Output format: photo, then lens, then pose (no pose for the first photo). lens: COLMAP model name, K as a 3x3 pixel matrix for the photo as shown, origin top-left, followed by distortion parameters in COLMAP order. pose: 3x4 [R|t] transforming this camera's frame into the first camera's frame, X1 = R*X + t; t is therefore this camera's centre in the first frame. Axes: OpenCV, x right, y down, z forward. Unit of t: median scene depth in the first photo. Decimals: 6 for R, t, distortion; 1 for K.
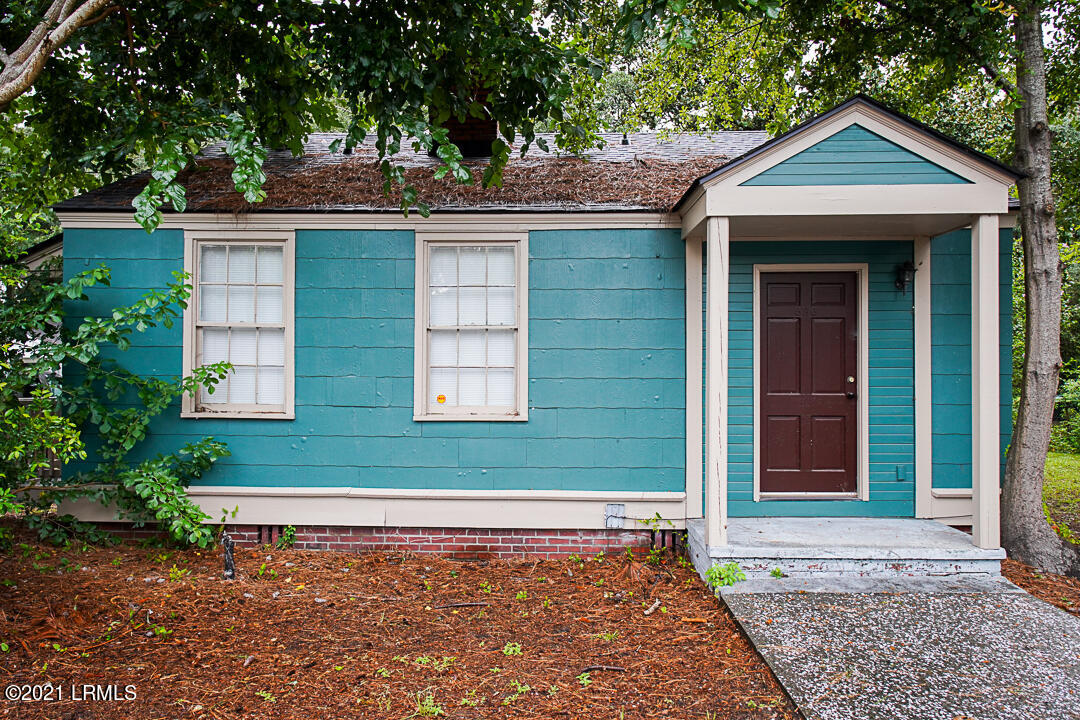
lens RADIAL K [[759.8, 0, 533.9], [0, 759.8, 361.5], [0, 0, 1]] dist [-0.007710, 0.007673]
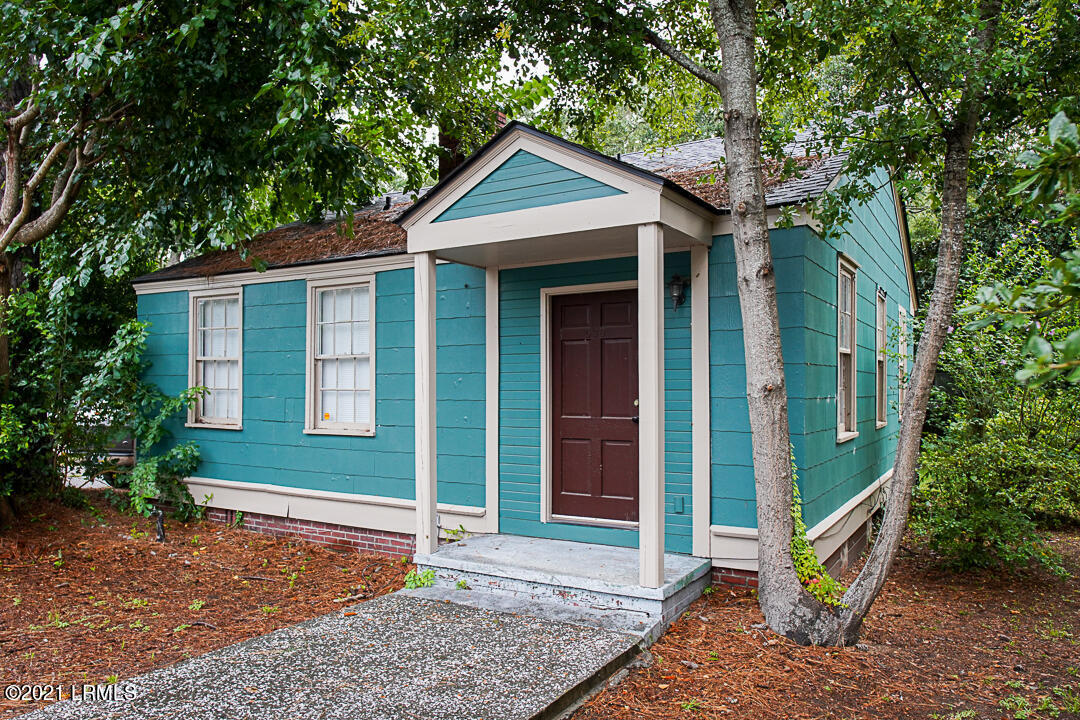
lens RADIAL K [[759.8, 0, 480.2], [0, 759.8, 377.2], [0, 0, 1]] dist [-0.007710, 0.007673]
pose [[0.860742, -0.009041, -0.508960, 0.722667], [0.003016, 0.999915, -0.012662, 0.003024], [0.509032, 0.009364, 0.860697, 0.083015]]
